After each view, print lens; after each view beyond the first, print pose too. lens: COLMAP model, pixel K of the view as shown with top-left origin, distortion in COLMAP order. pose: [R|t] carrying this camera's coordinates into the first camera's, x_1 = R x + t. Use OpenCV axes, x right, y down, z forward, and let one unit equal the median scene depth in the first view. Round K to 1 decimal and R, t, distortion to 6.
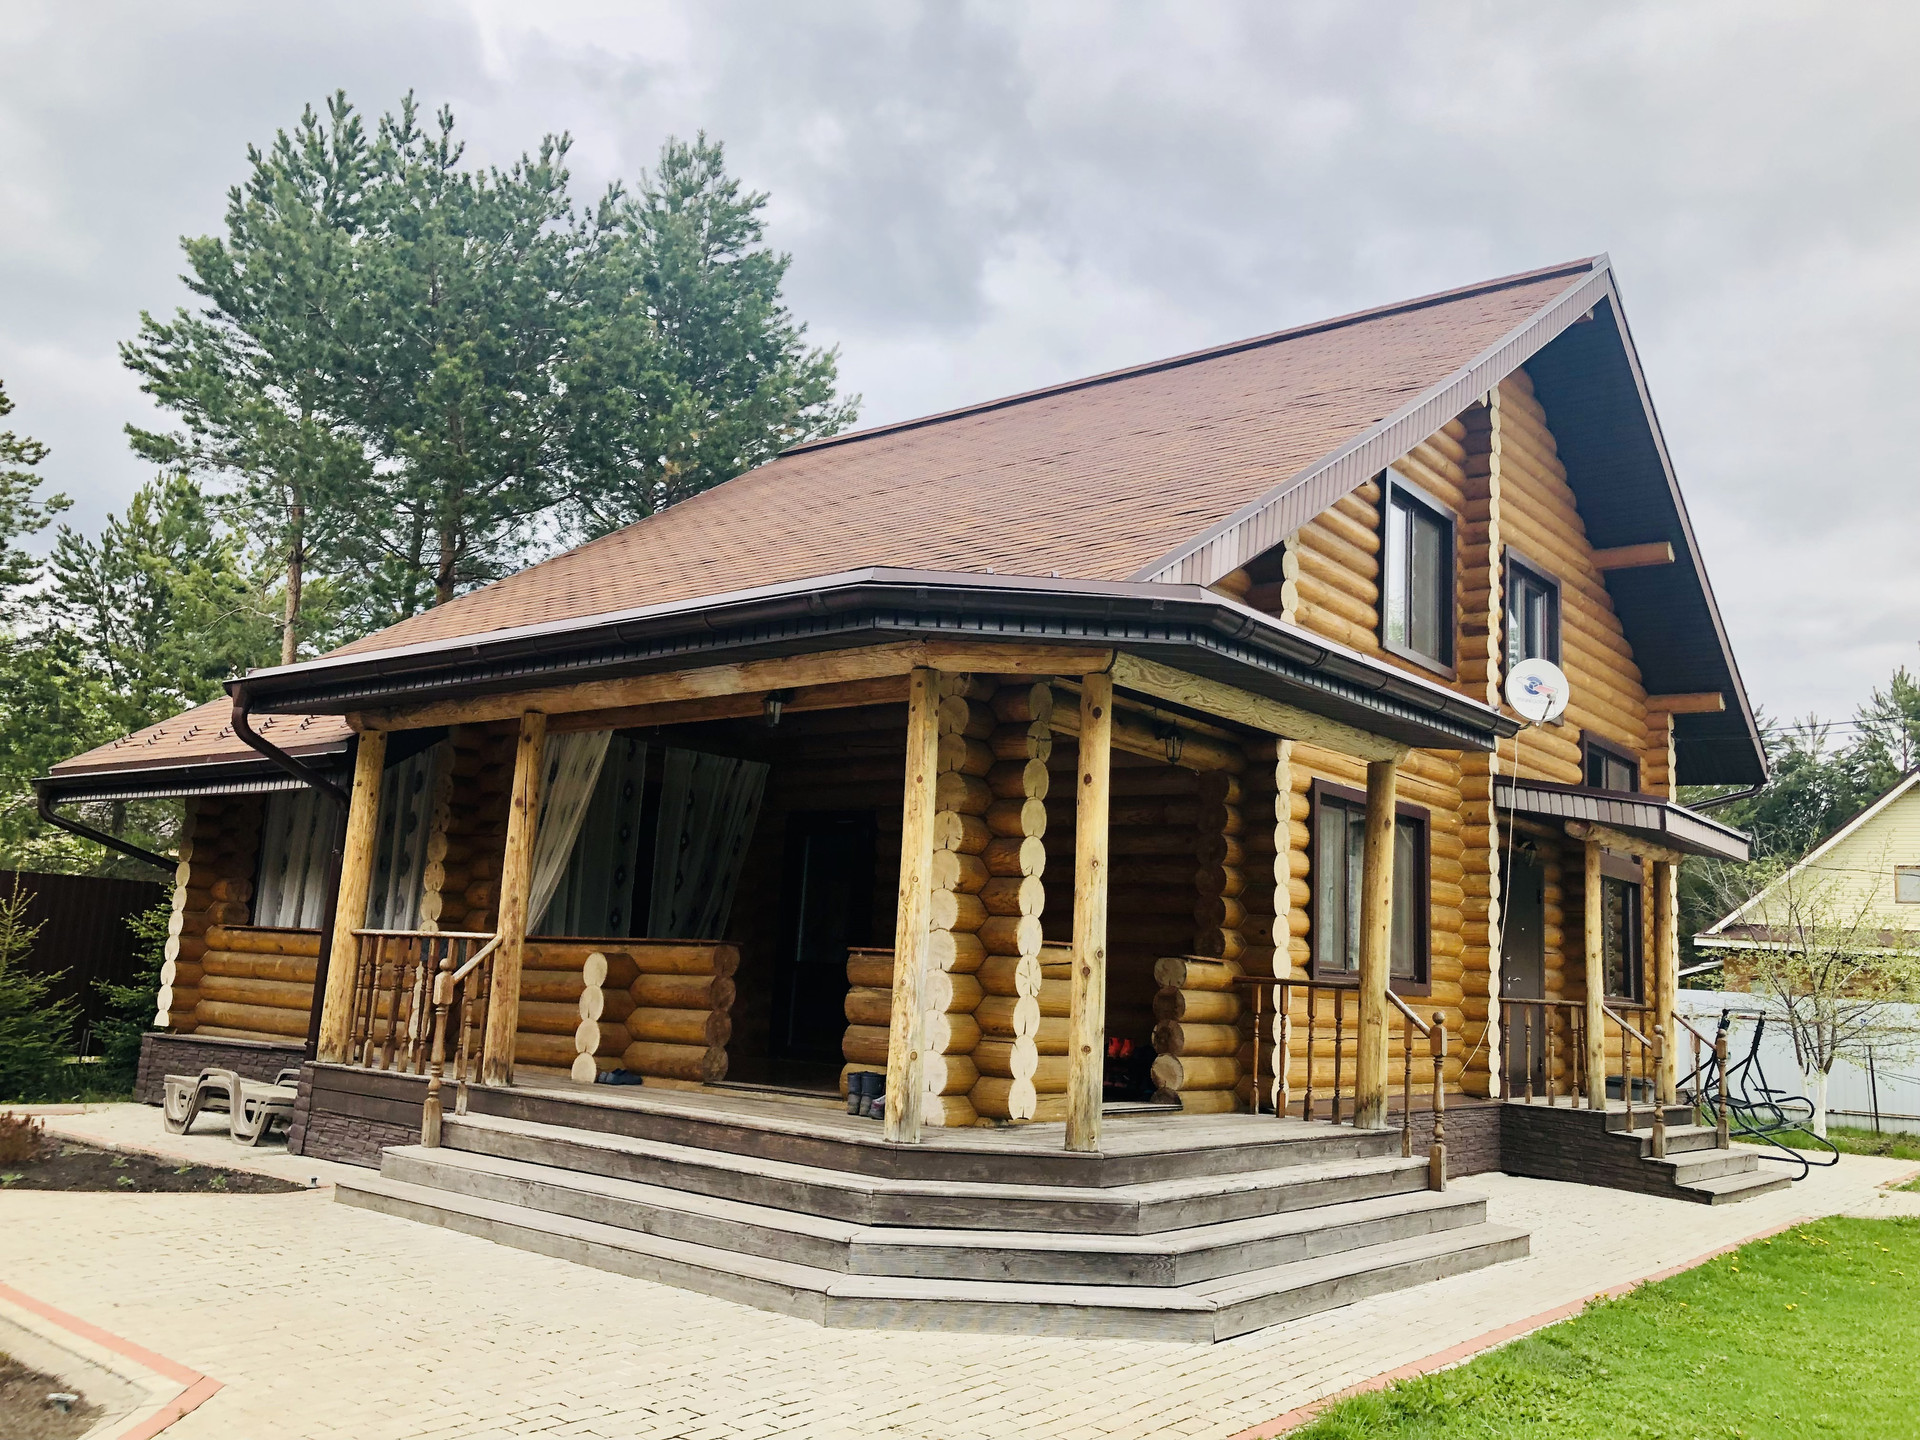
lens RADIAL K [[1581.0, 0, 961.9], [0, 1581.0, 727.5], [0, 0, 1]] dist [0.030679, -0.029597]
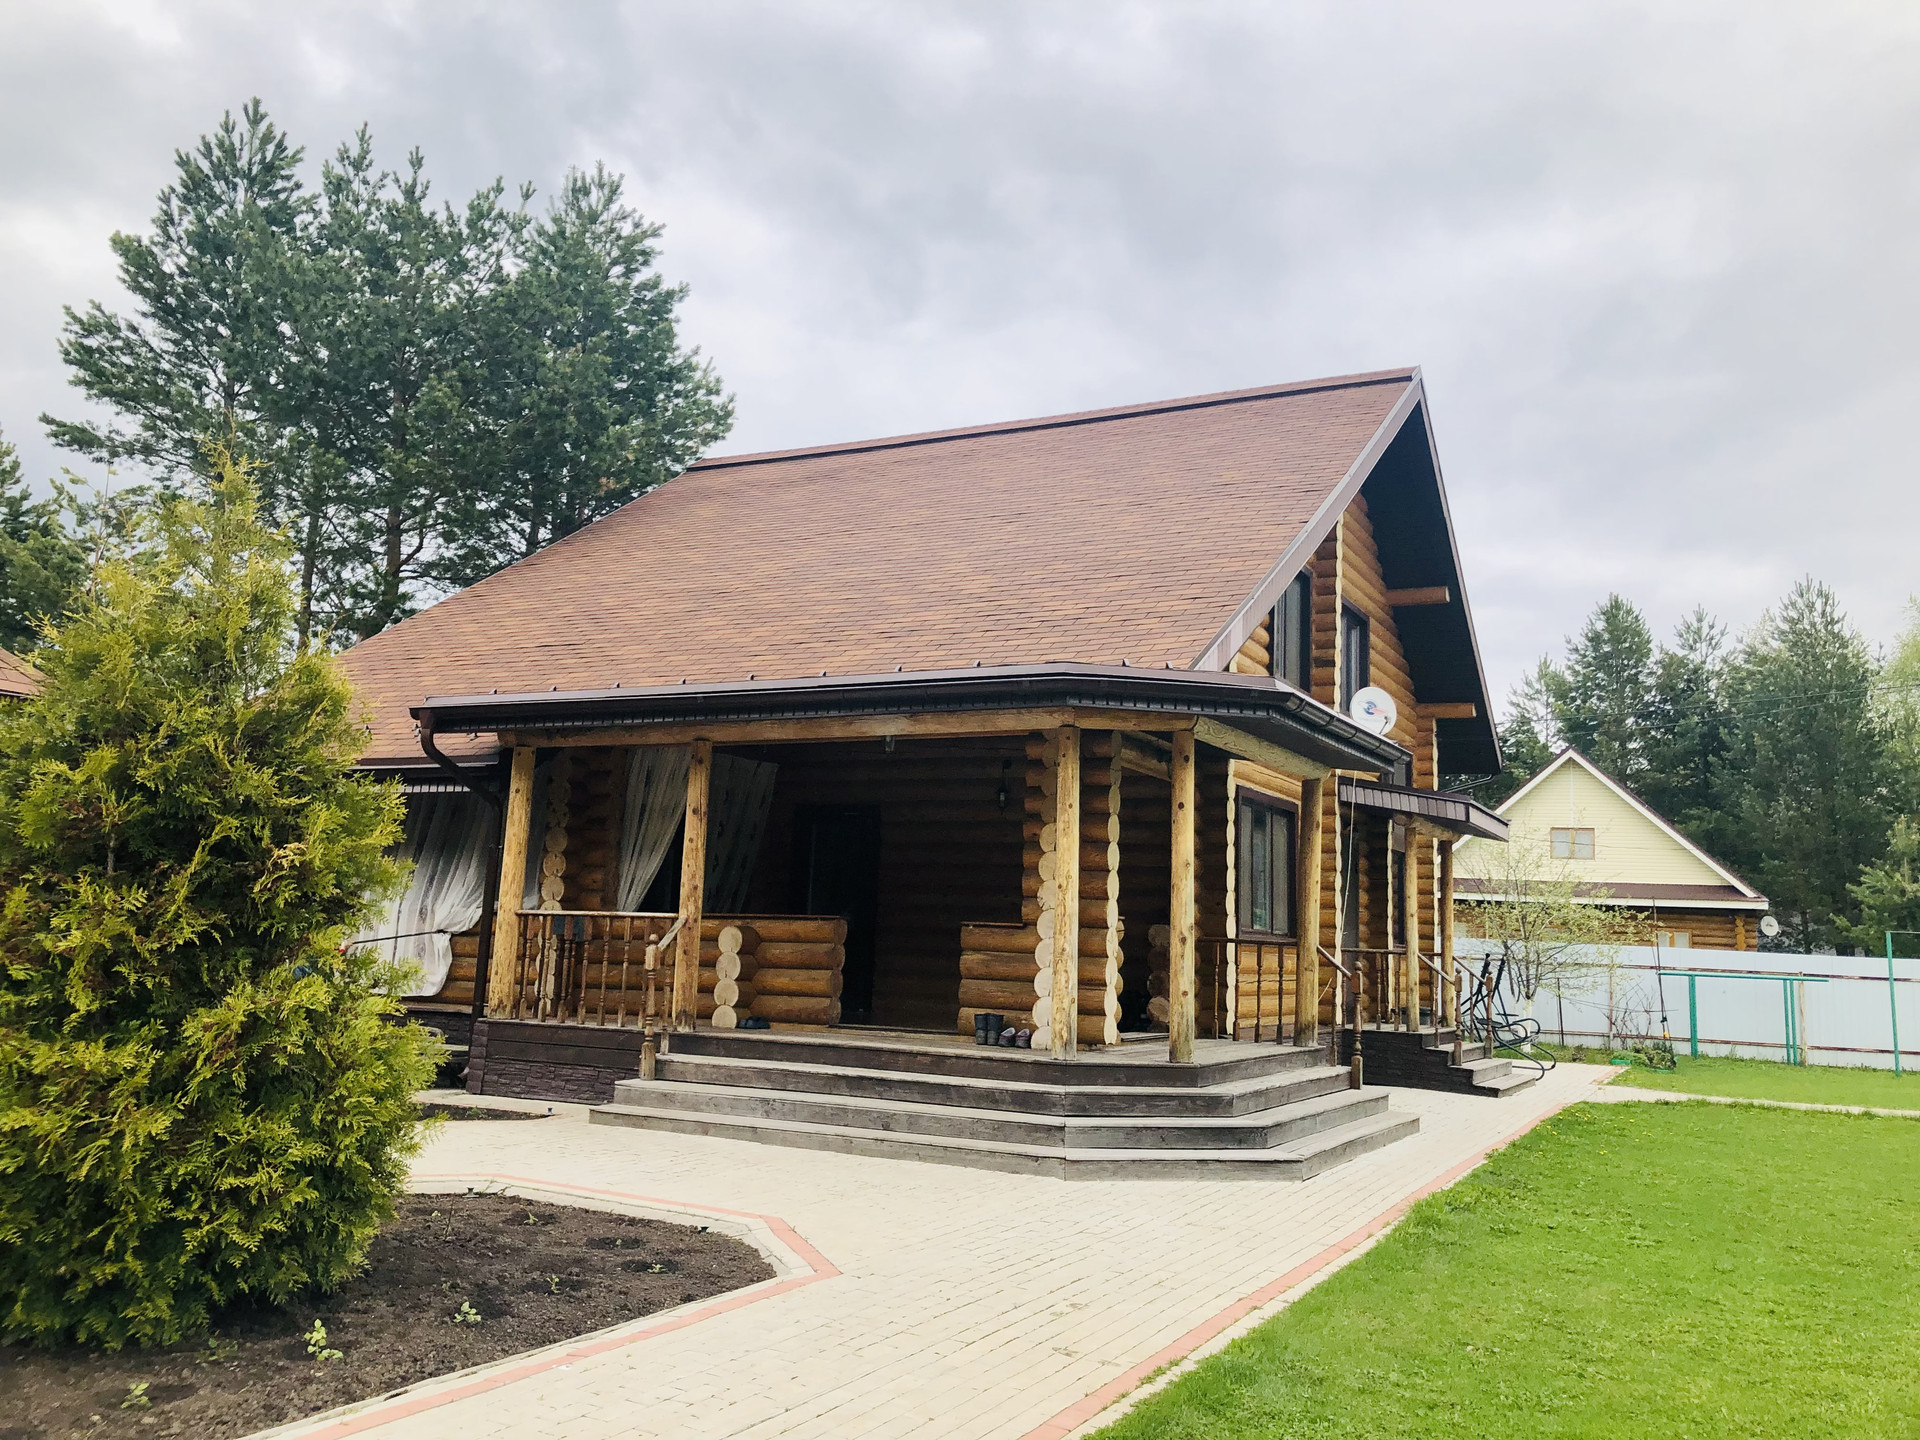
lens RADIAL K [[1581.0, 0, 960.7], [0, 1581.0, 707.9], [0, 0, 1]] dist [0.030679, -0.029597]
pose [[0.979880, 0.013404, 0.199138, -0.289458], [-0.017306, 0.999691, 0.017864, -0.055857], [-0.198837, -0.020950, 0.979809, -0.260767]]
